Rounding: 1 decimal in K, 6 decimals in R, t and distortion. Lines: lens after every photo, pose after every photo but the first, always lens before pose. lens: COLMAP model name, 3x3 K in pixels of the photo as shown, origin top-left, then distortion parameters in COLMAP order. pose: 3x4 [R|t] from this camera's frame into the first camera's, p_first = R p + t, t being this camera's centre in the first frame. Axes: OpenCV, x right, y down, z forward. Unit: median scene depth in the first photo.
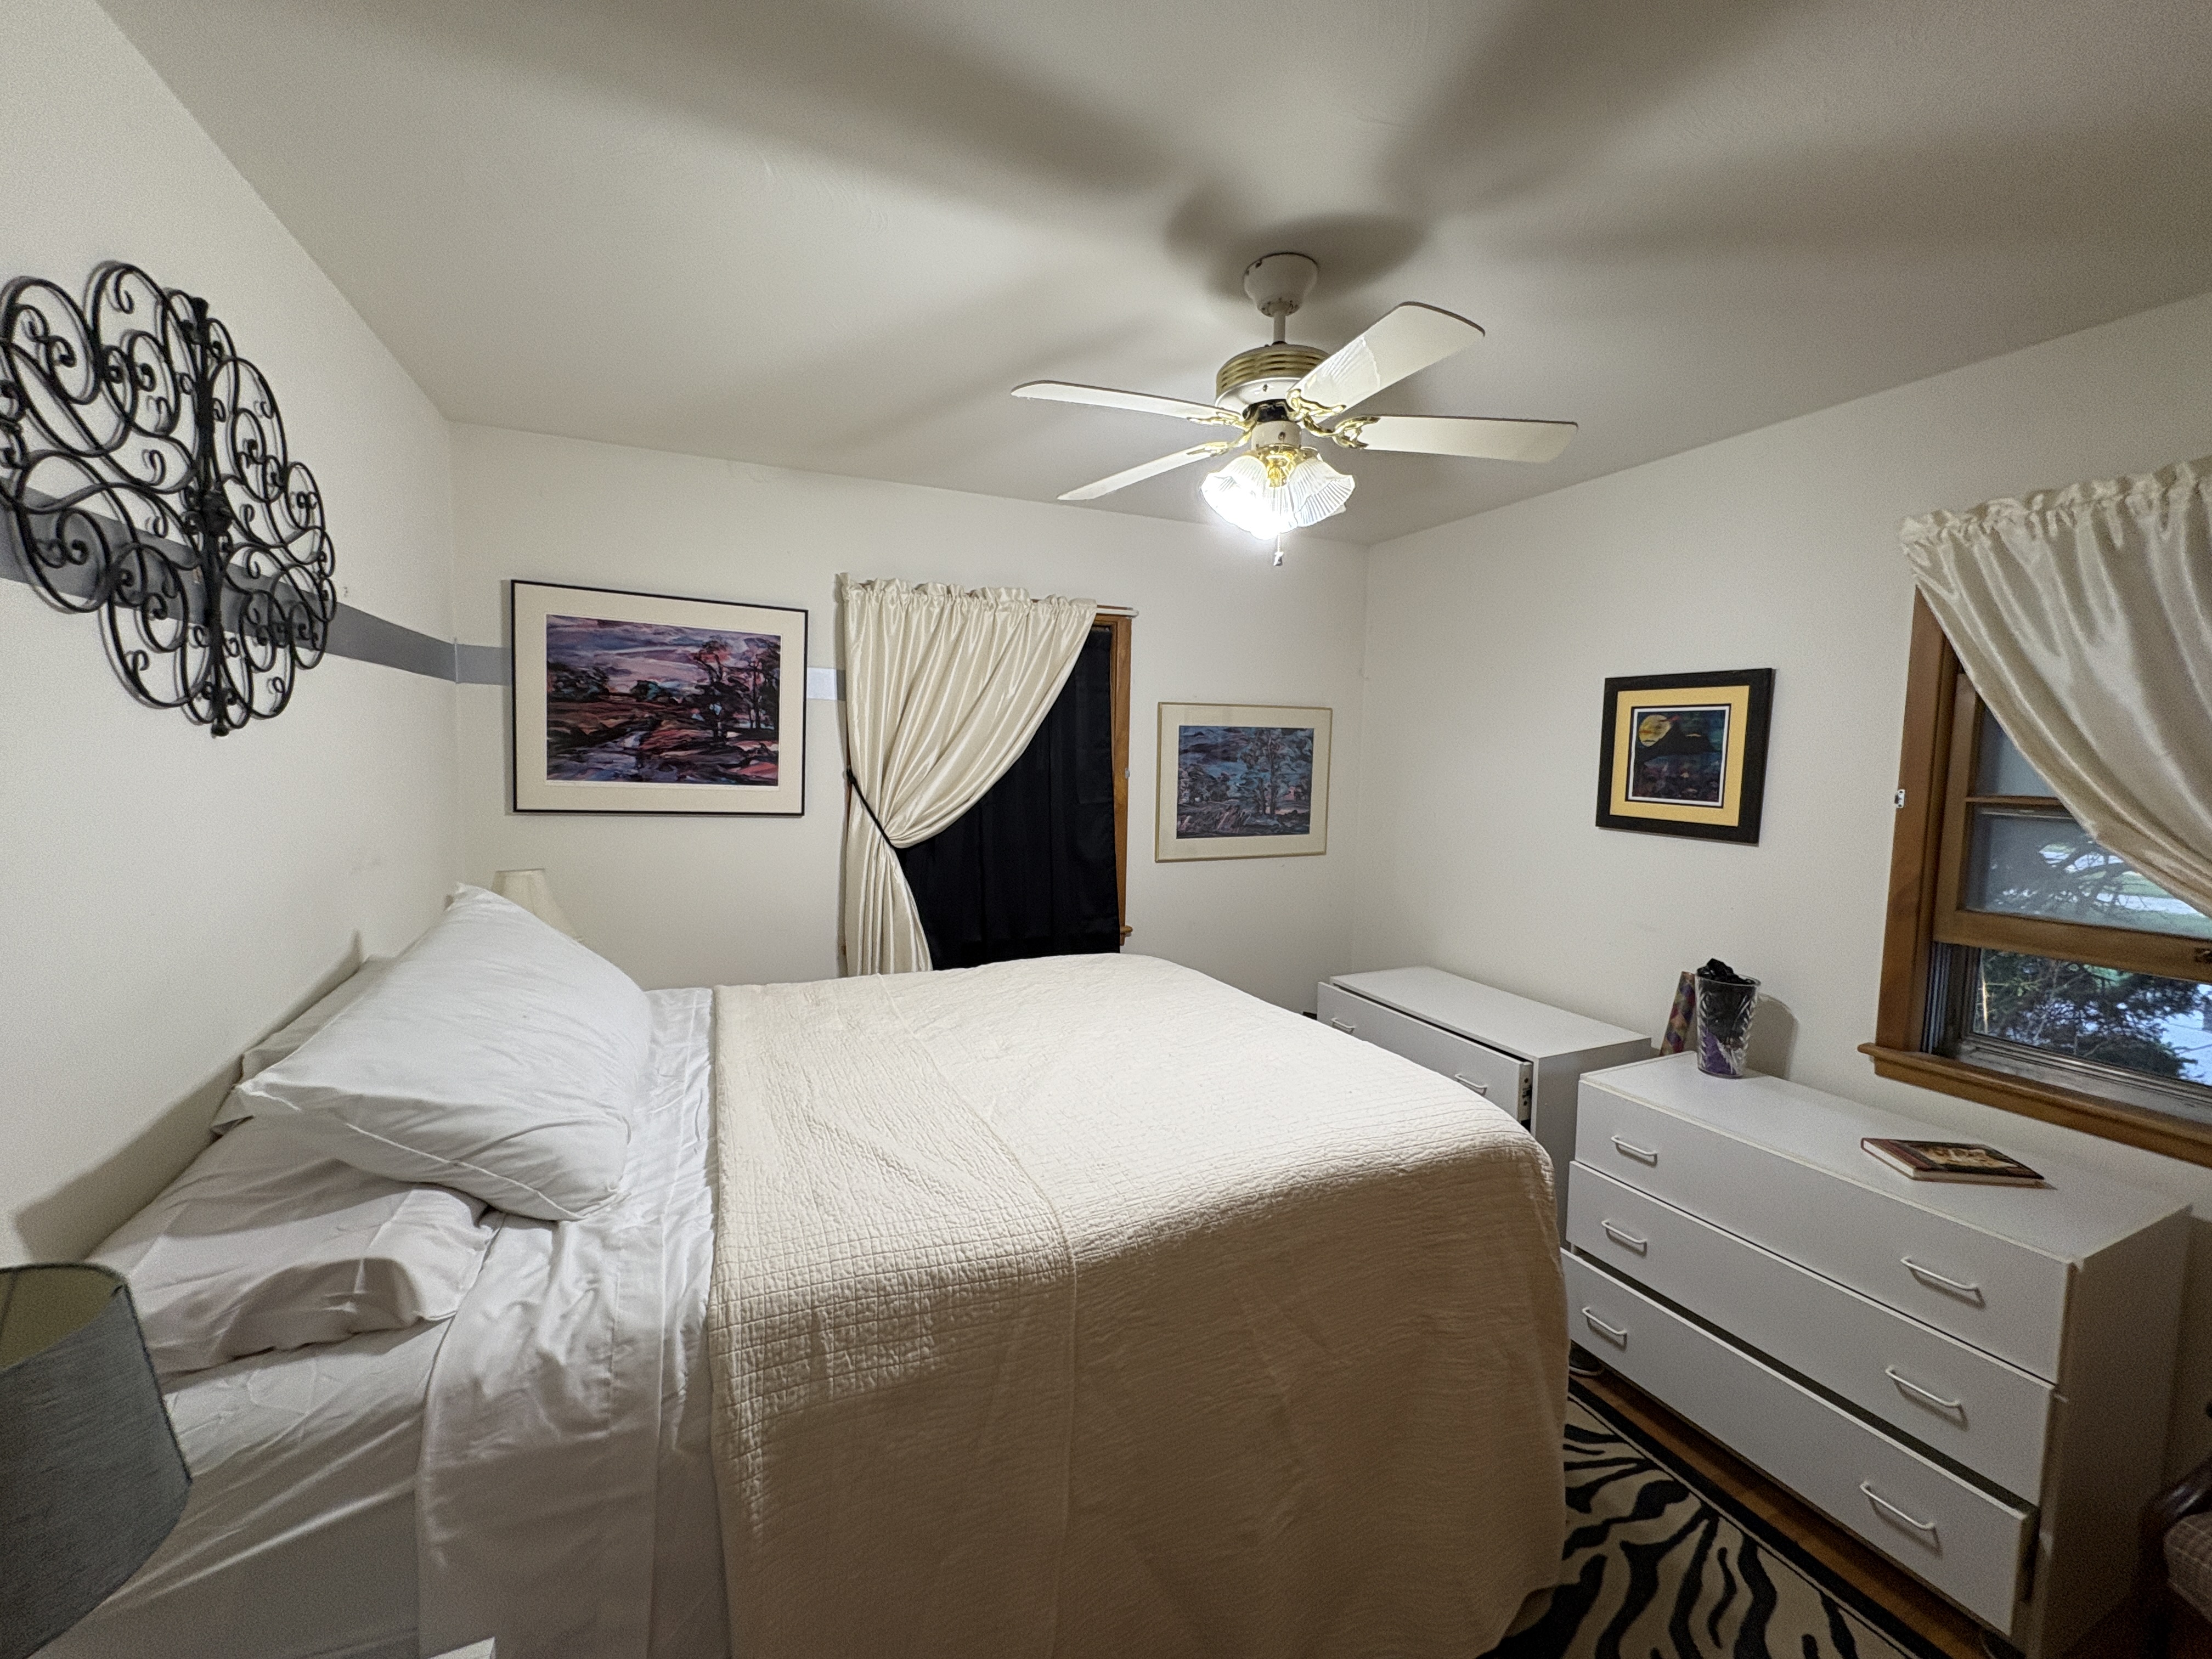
lens RADIAL K [[886.5, 0, 1105.9], [0, 886.5, 835.0], [0, 0, 1]] dist [-0.000184, 0.000172]
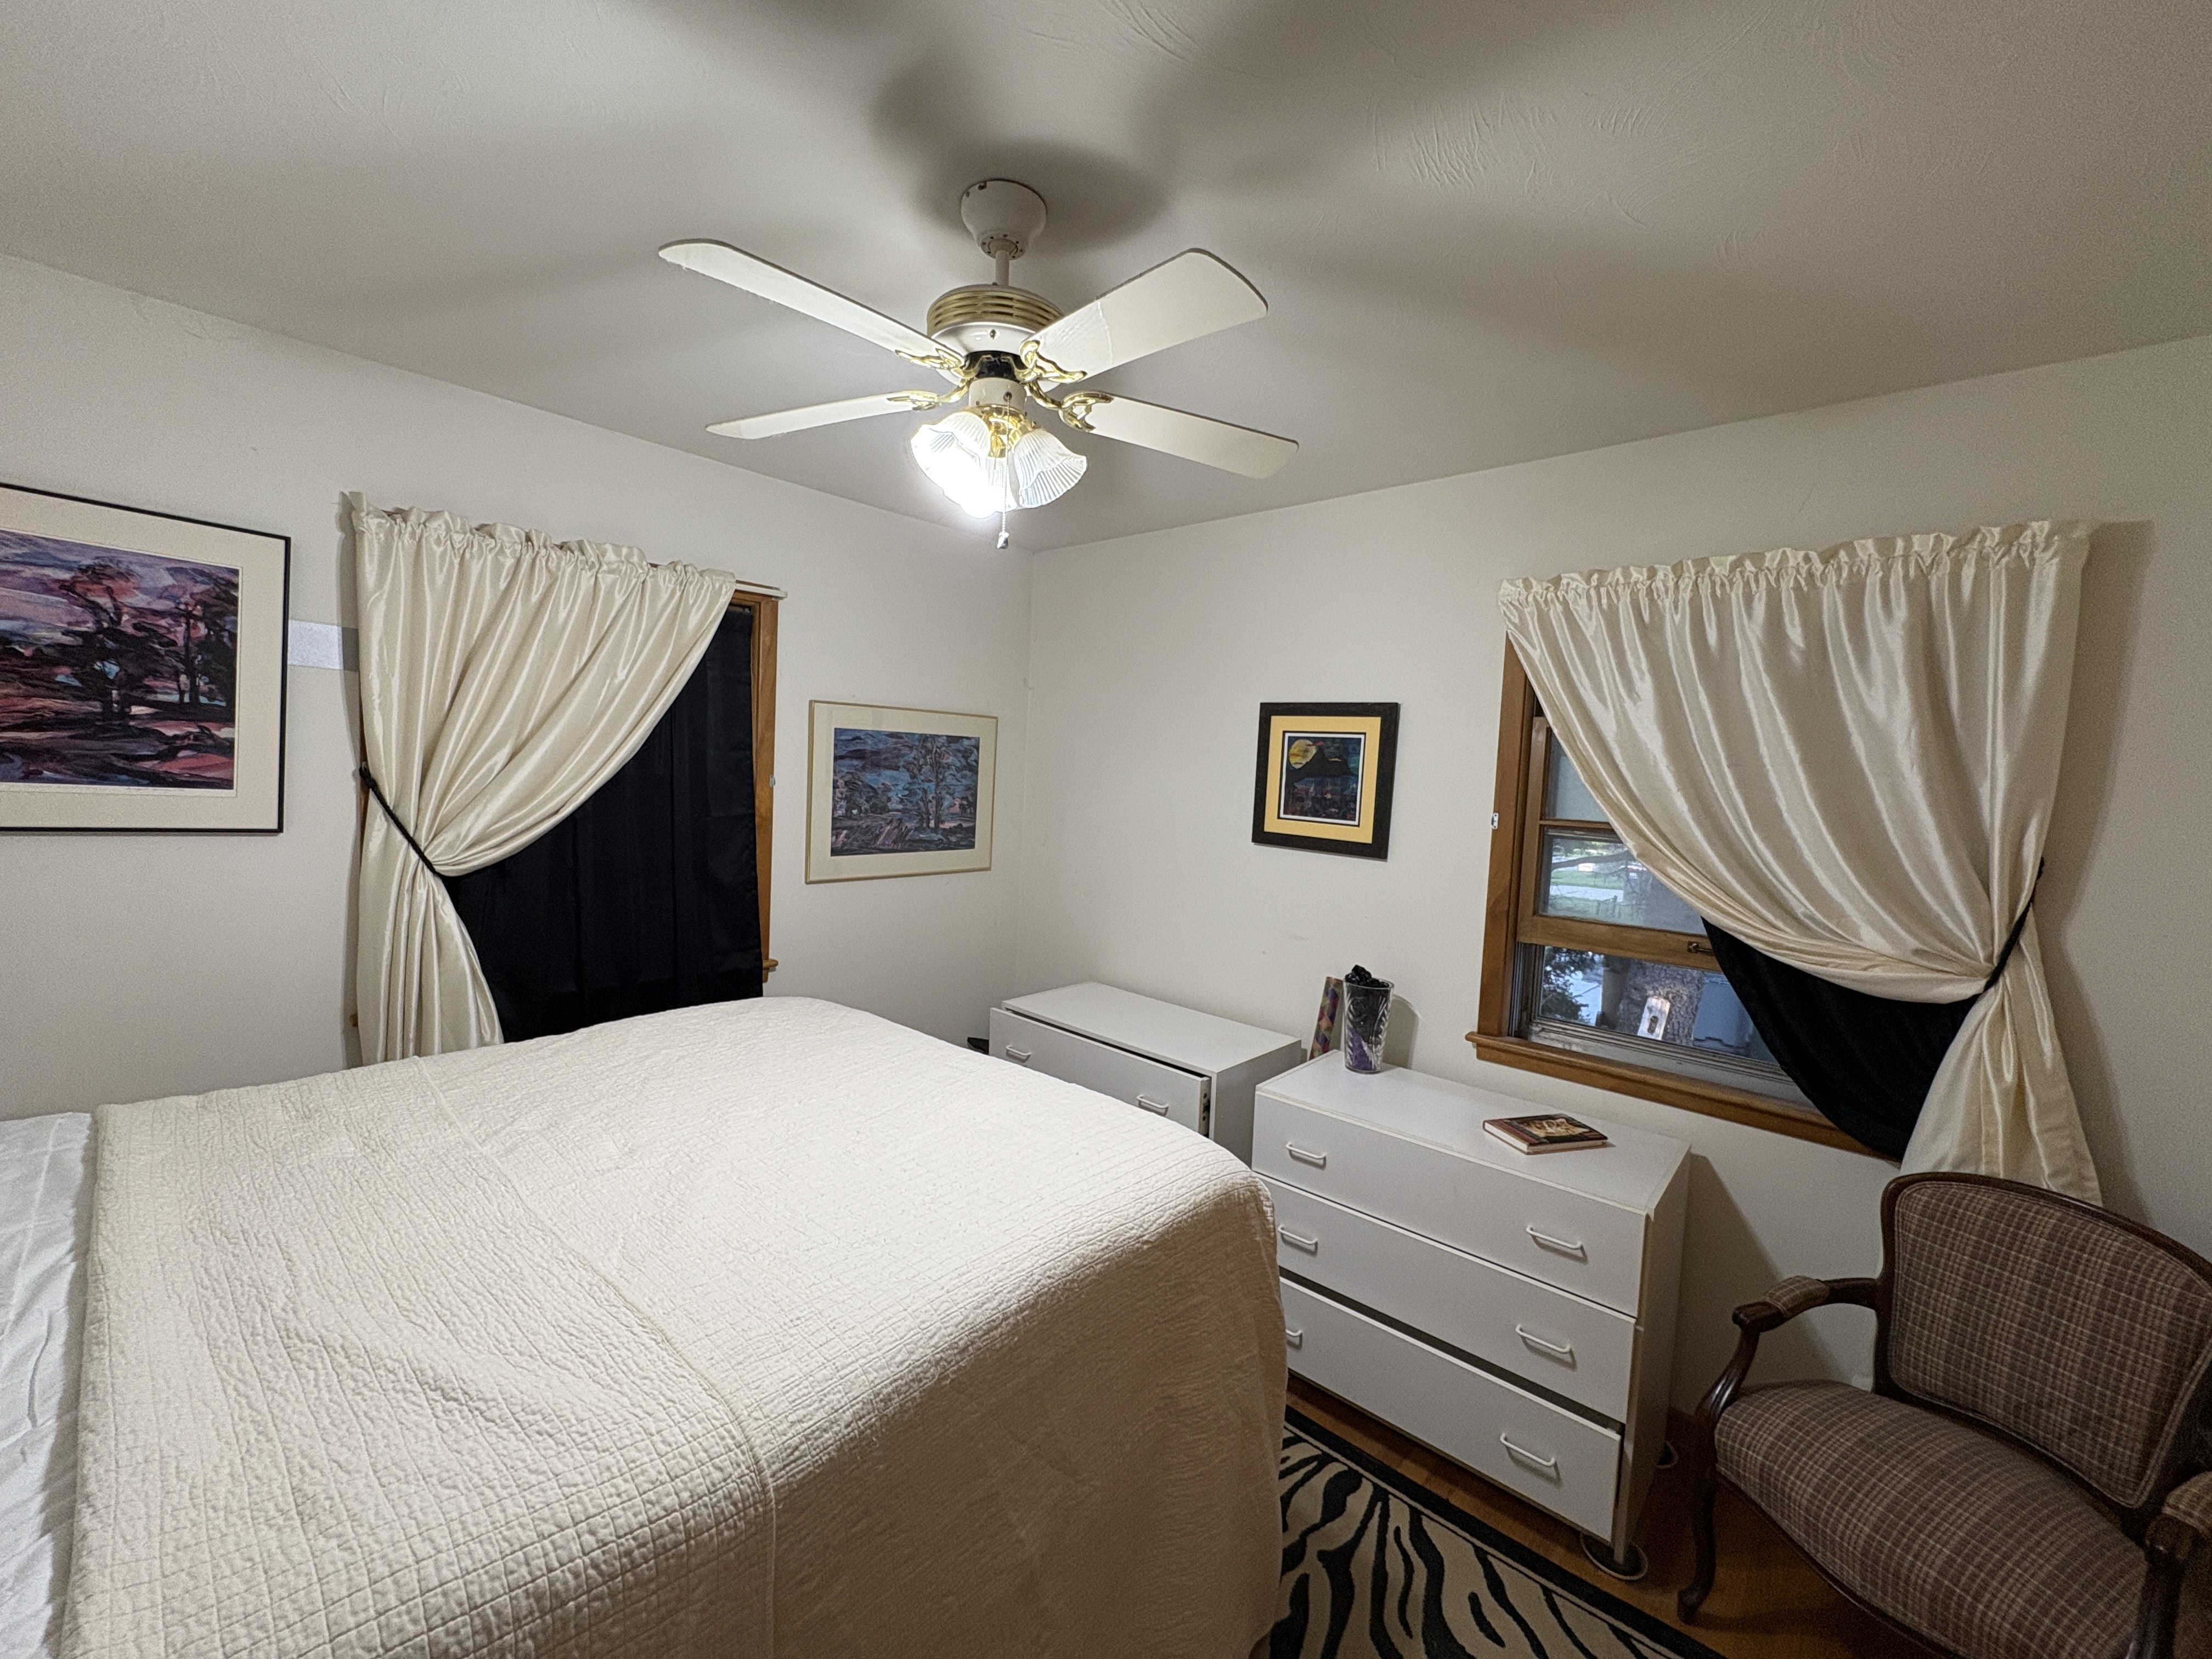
lens RADIAL K [[886.5, 0, 1107.7], [0, 886.5, 832.2], [0, 0, 1]] dist [-0.000184, 0.000172]
pose [[0.913377, -0.000695, 0.407114, -0.048658], [0.004407, 0.999957, -0.008180, -0.020150], [-0.407090, 0.009266, 0.913341, 0.152044]]
